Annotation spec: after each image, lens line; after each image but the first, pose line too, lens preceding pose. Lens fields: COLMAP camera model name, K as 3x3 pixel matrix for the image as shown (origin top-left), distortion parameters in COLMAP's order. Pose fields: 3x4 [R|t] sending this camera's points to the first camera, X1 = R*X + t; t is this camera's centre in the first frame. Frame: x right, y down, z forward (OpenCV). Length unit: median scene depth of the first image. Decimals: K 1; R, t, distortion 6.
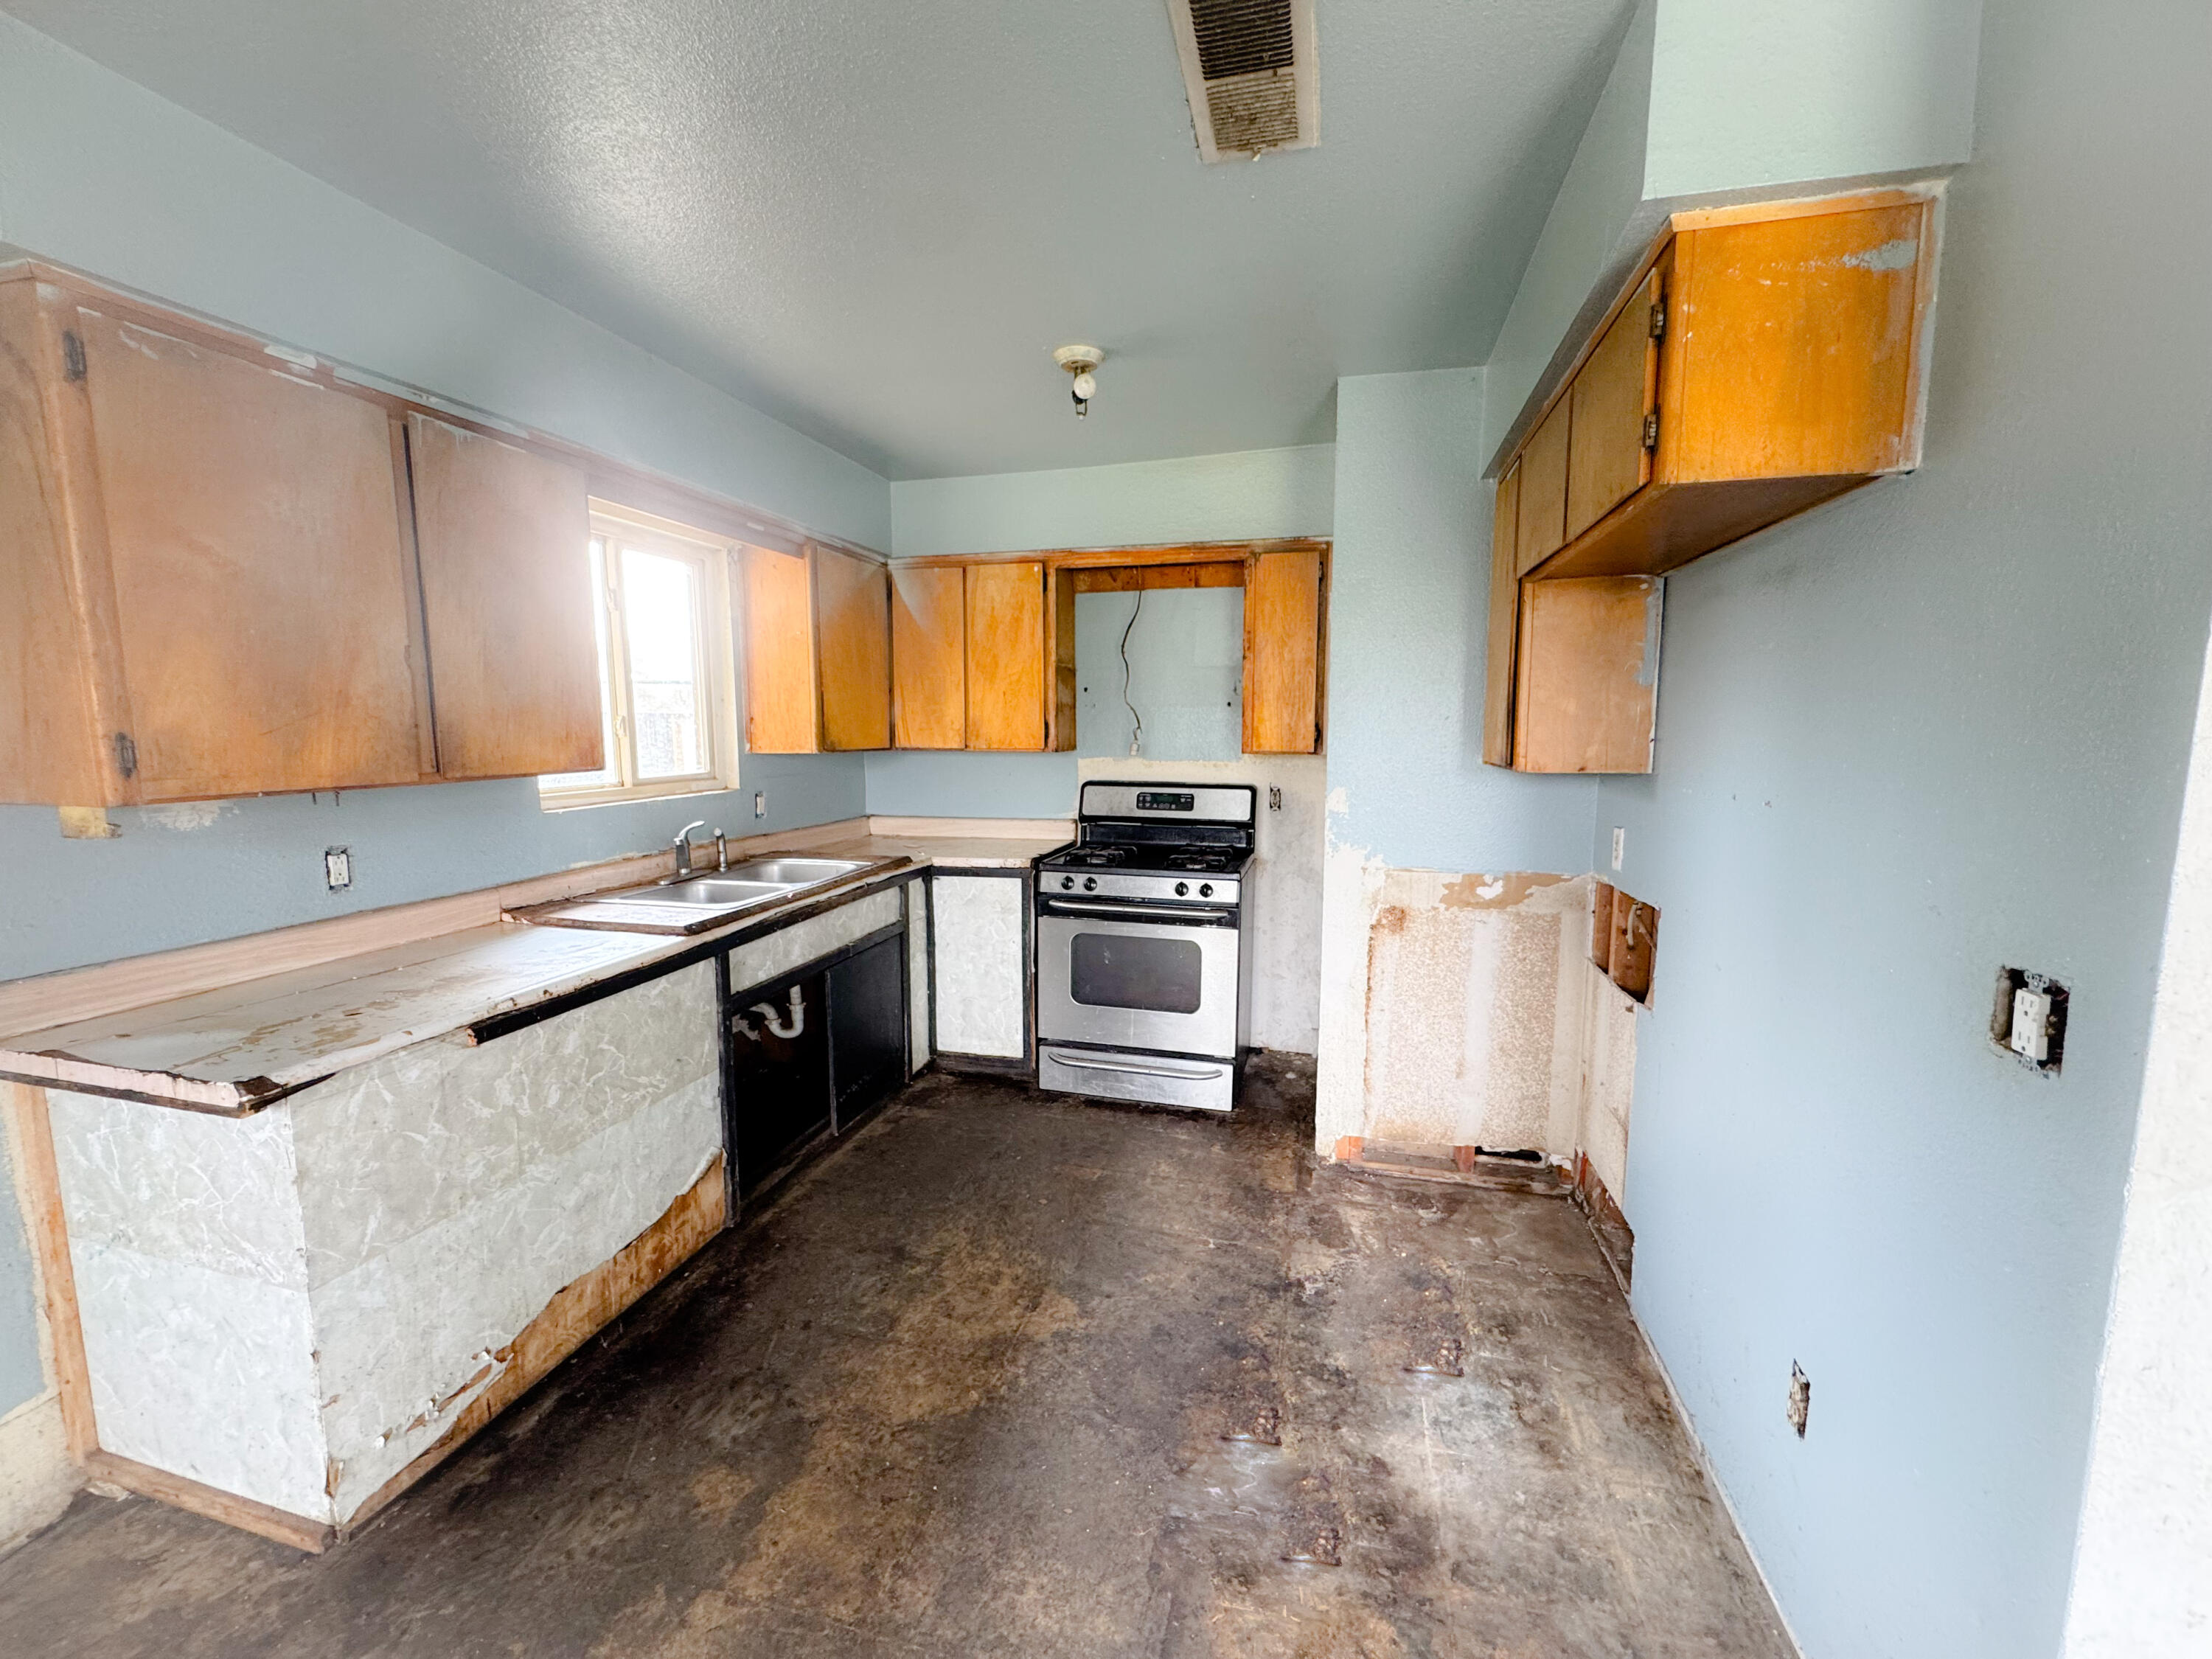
lens RADIAL K [[877.3, 0, 1106.0], [0, 877.3, 829.5], [0, 0, 1]] dist [-0.000787, 0.000073]
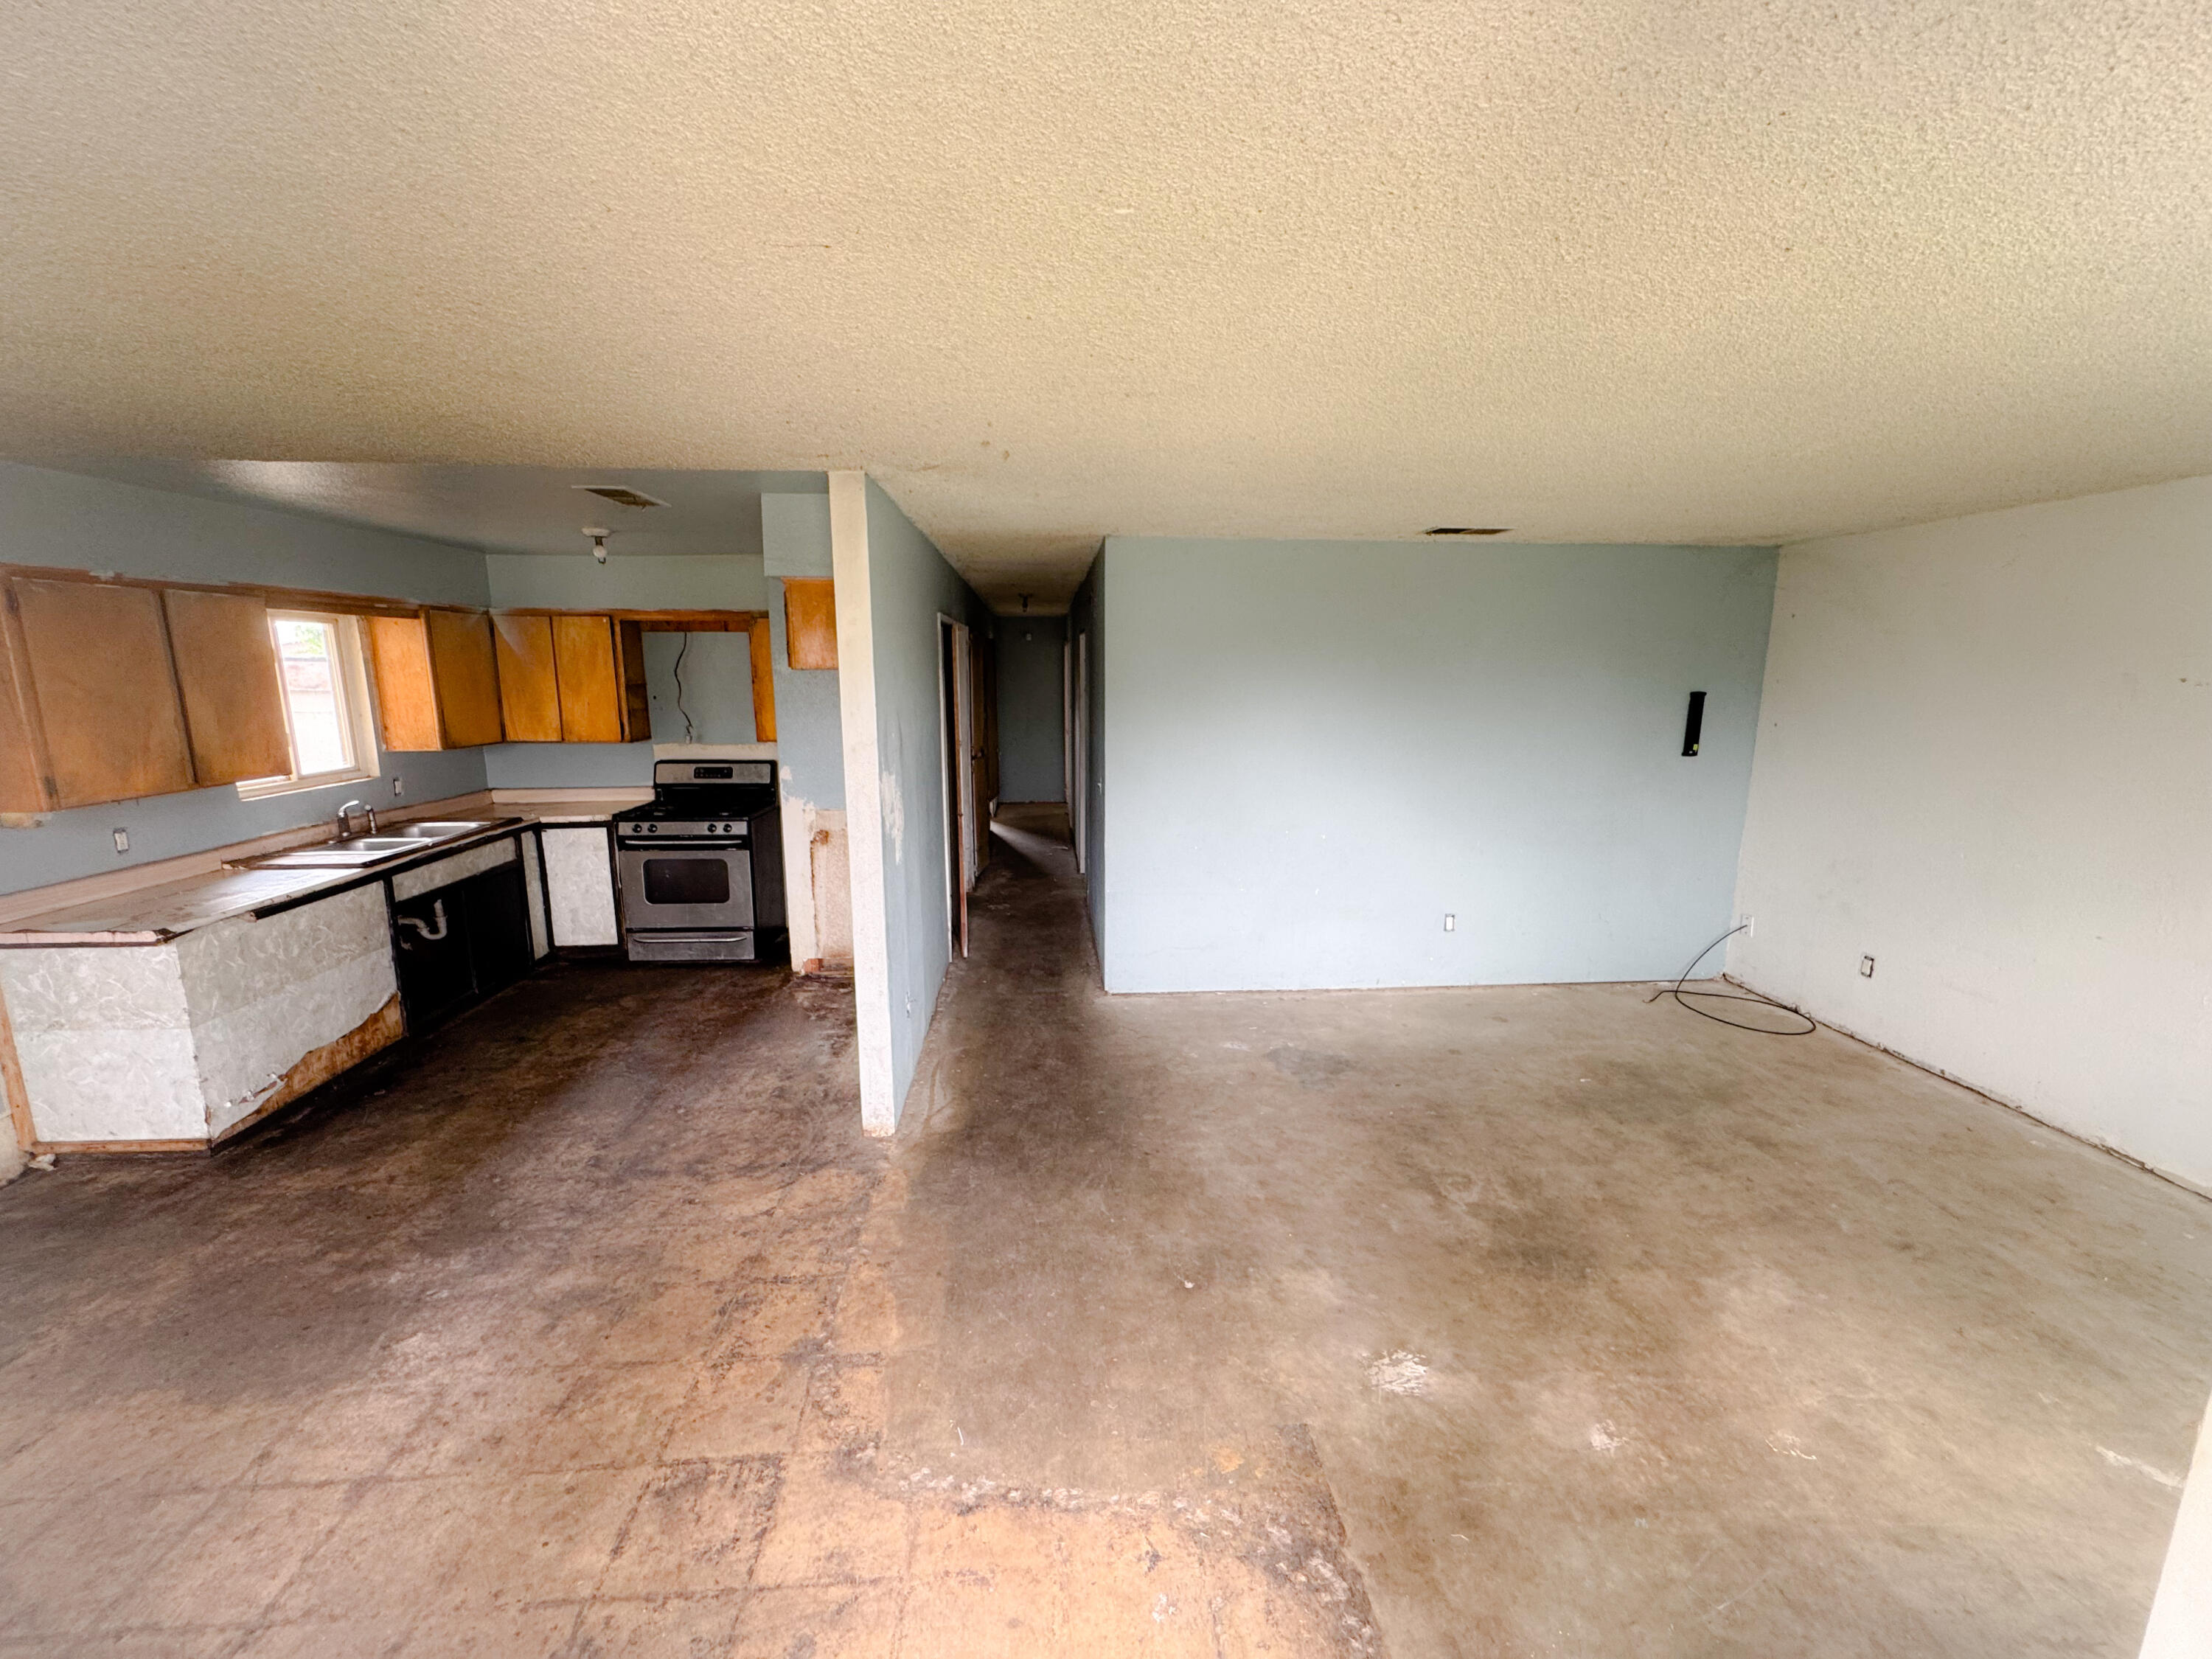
lens RADIAL K [[877.3, 0, 1106.0], [0, 877.3, 829.5], [0, 0, 1]] dist [-0.000787, 0.000073]
pose [[0.946528, -0.057183, 0.317514, 0.349400], [0.036928, 0.996901, 0.069455, -0.021738], [-0.320501, -0.054016, 0.945707, -1.051994]]
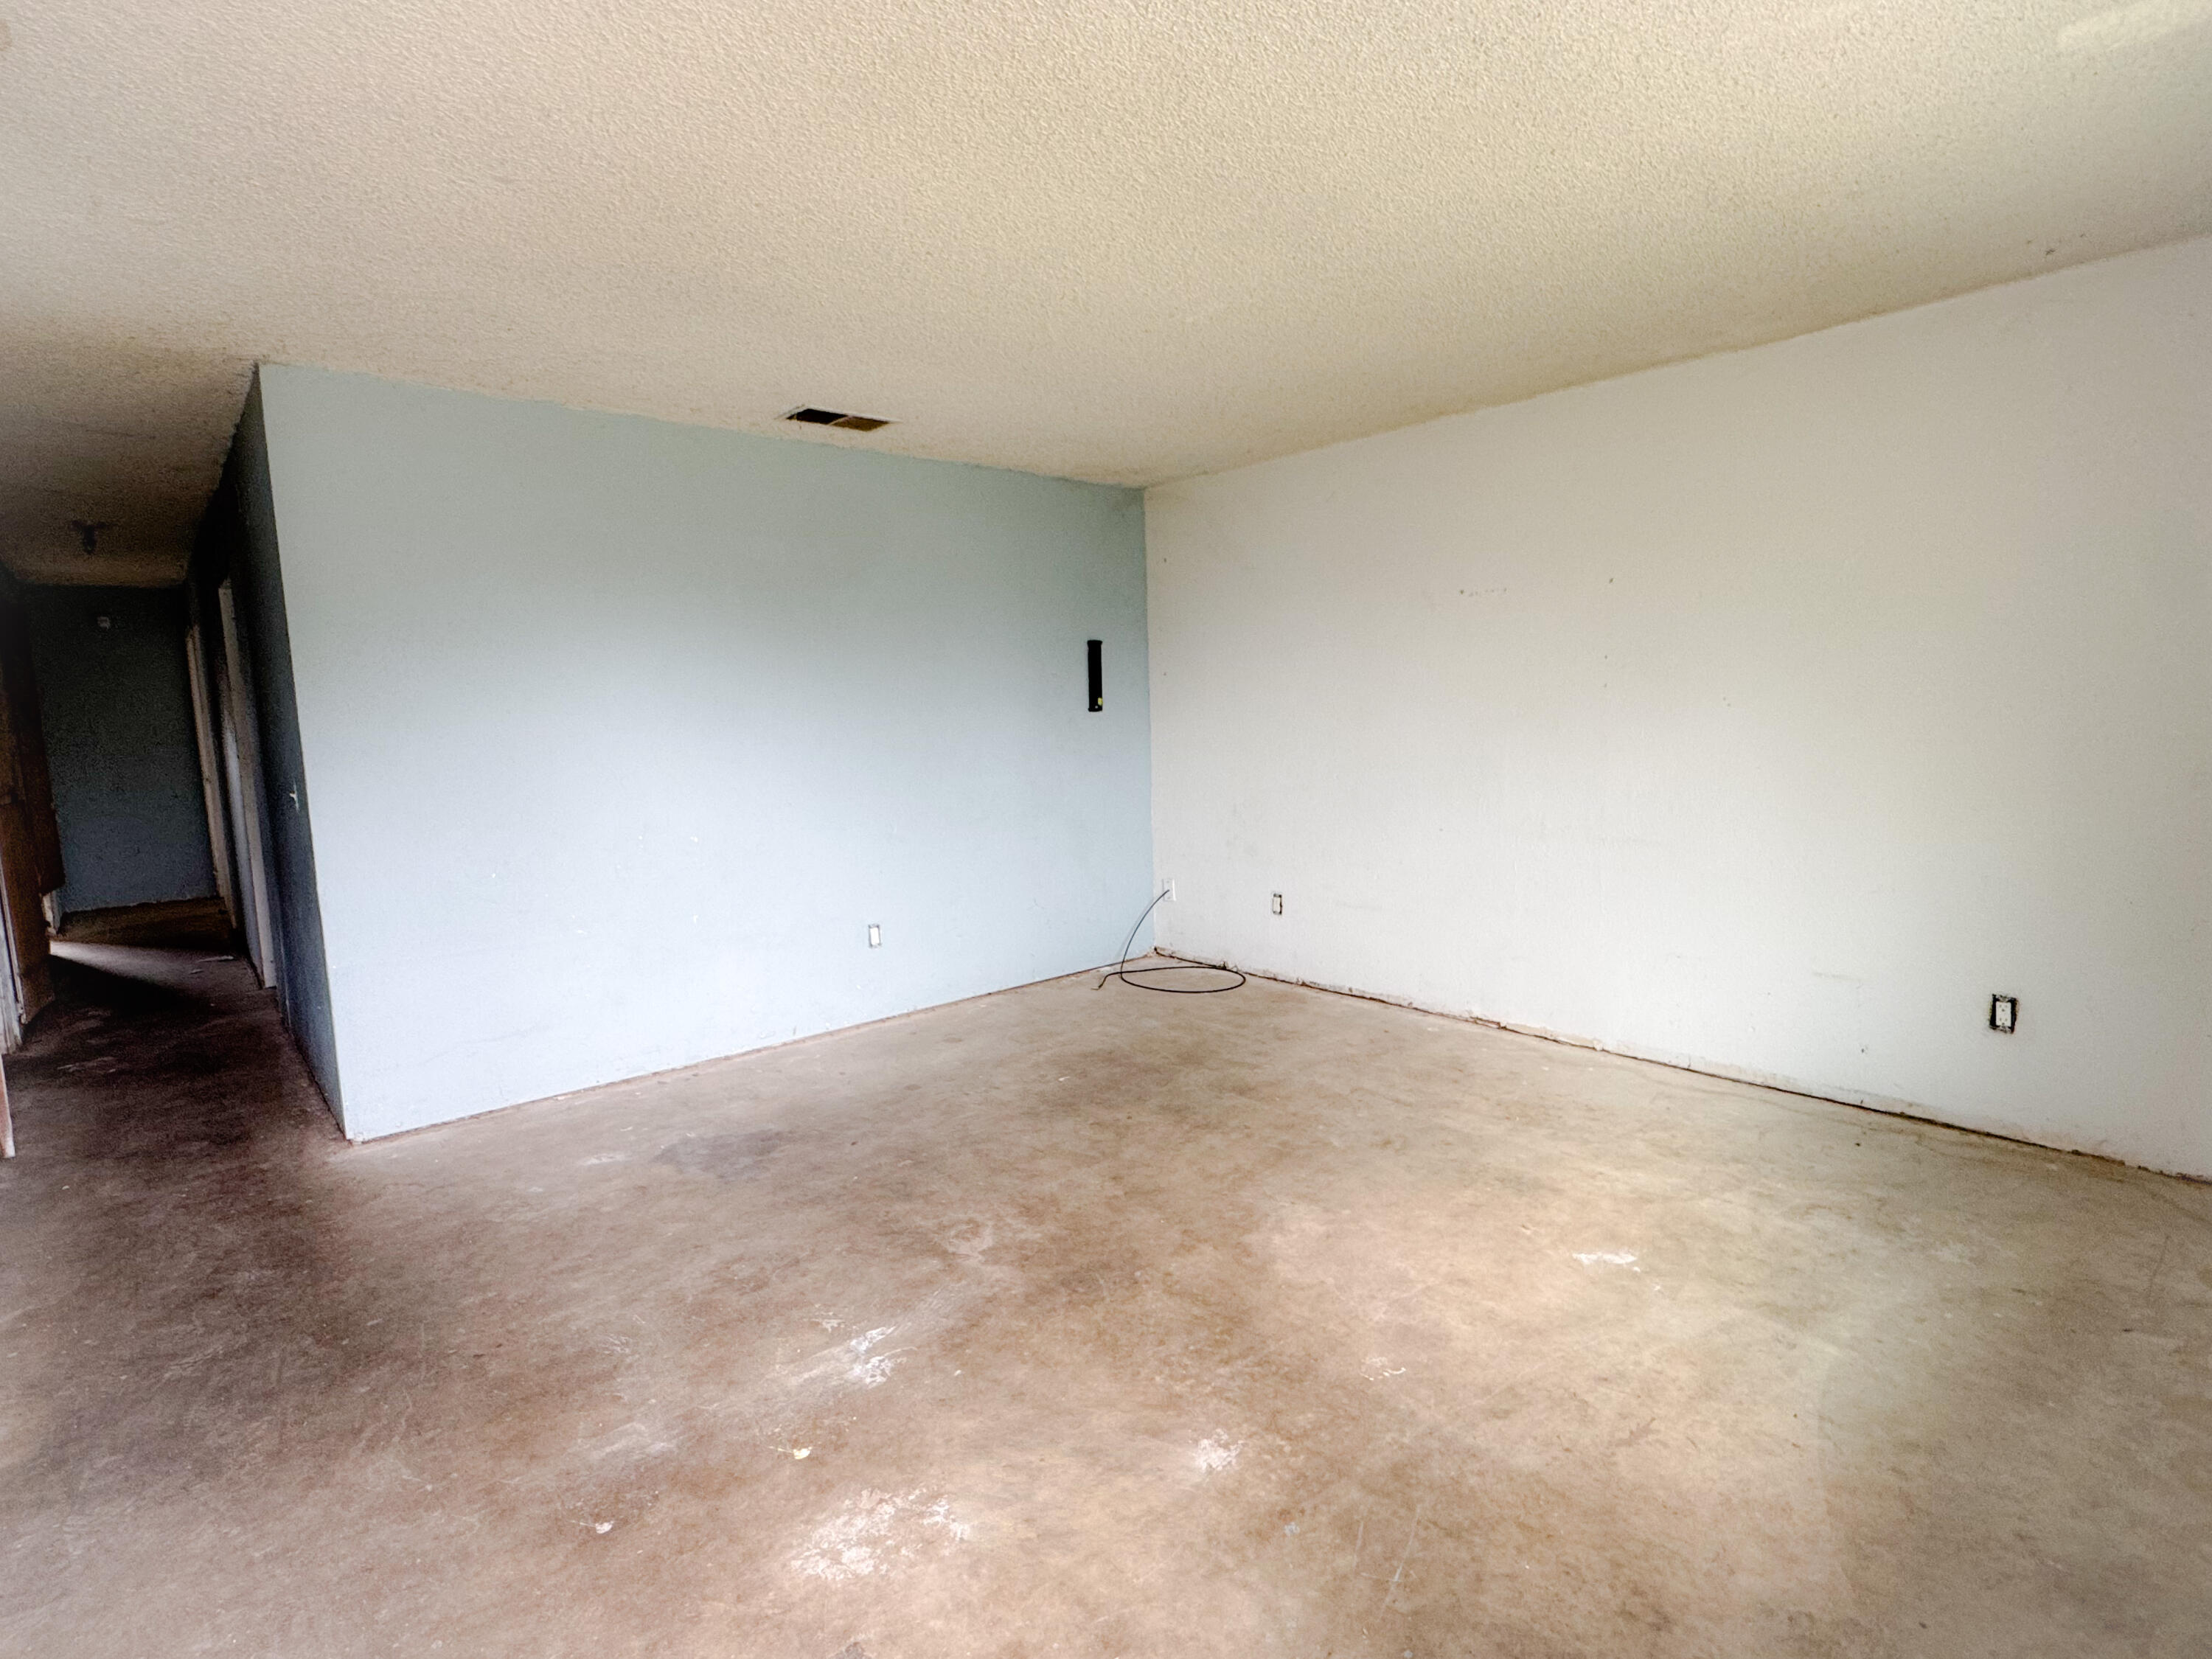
lens RADIAL K [[1101.4, 0, 1106.0], [0, 1101.4, 829.5], [0, 0, 1]] dist [-0.002409, 0.000348]
pose [[0.560233, -0.114325, 0.820408, 0.369338], [0.124794, 0.990774, 0.052848, 0.102884], [-0.818881, 0.072775, 0.569331, -0.897398]]
